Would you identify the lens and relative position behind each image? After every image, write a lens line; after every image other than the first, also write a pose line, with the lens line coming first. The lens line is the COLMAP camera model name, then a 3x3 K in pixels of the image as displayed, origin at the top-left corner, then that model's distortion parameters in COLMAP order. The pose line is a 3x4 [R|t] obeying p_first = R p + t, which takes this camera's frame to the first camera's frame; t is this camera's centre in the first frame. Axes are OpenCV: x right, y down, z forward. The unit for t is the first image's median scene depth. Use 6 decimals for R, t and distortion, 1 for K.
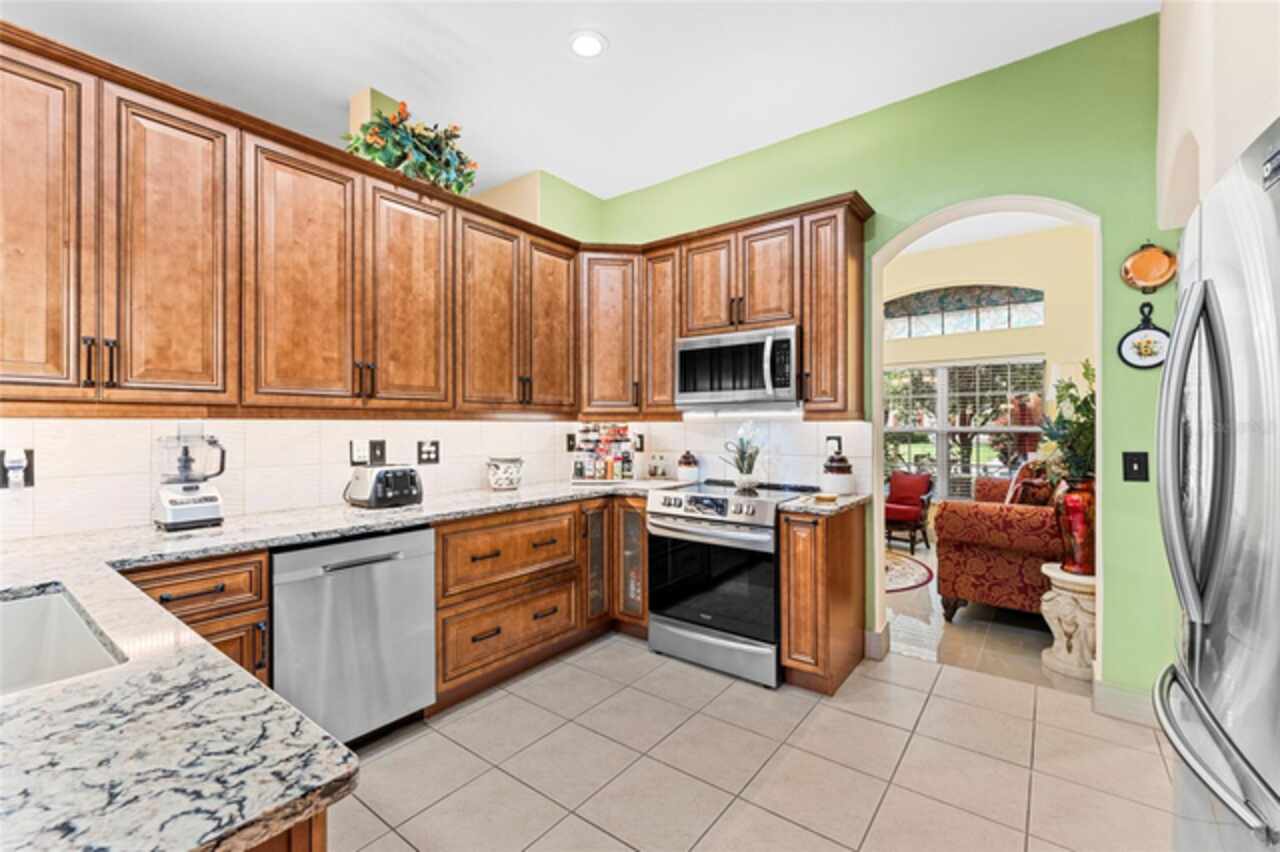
lens RADIAL K [[541.9, 0, 634.7], [0, 541.9, 427.5], [0, 0, 1]] dist [0.000058, -0.000115]
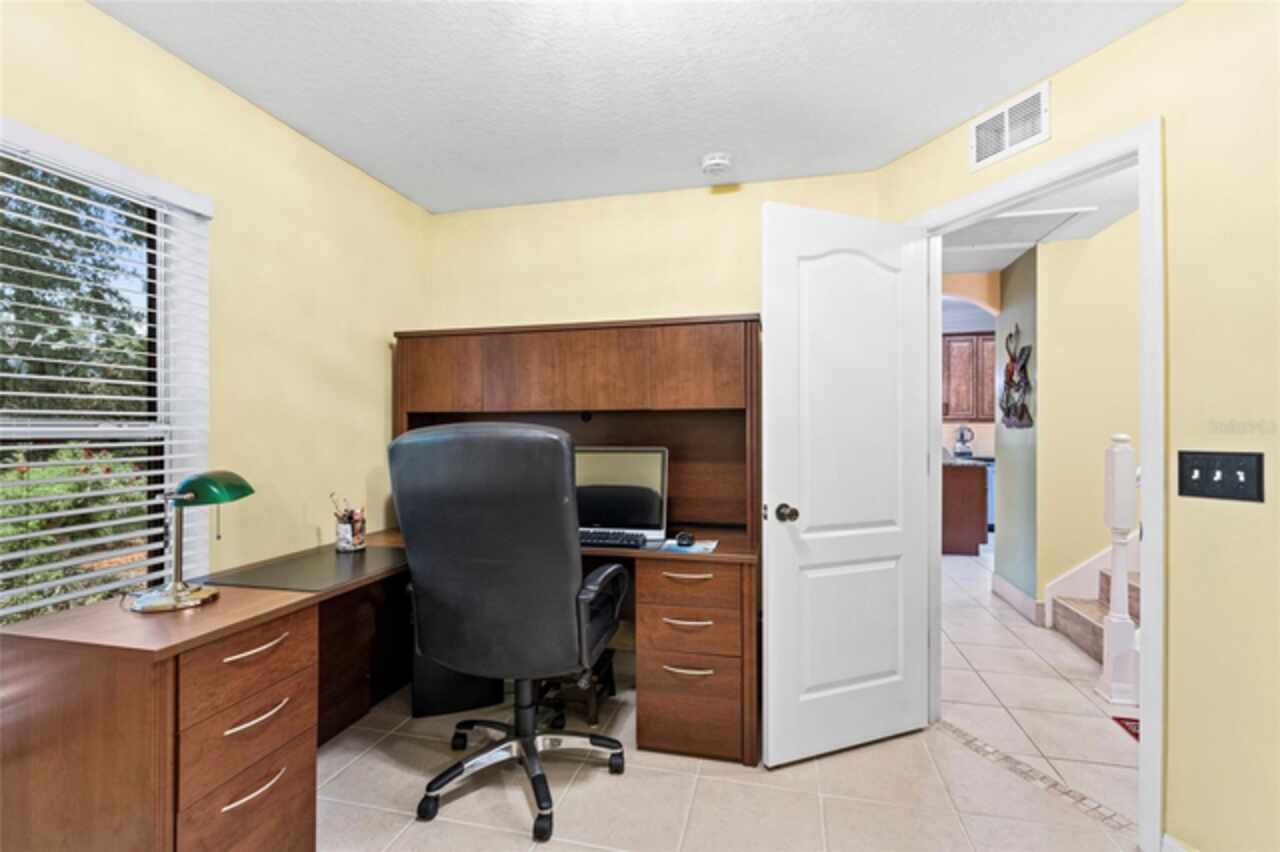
lens RADIAL K [[582.7, 0, 640.0], [0, 582.7, 426.0], [0, 0, 1]] dist [0.000431, 0.000026]
pose [[0.405783, 0.002008, -0.913967, 1.375291], [0.000450, 0.999997, 0.002397, -0.004858], [0.913969, -0.001384, 0.405781, -1.895246]]
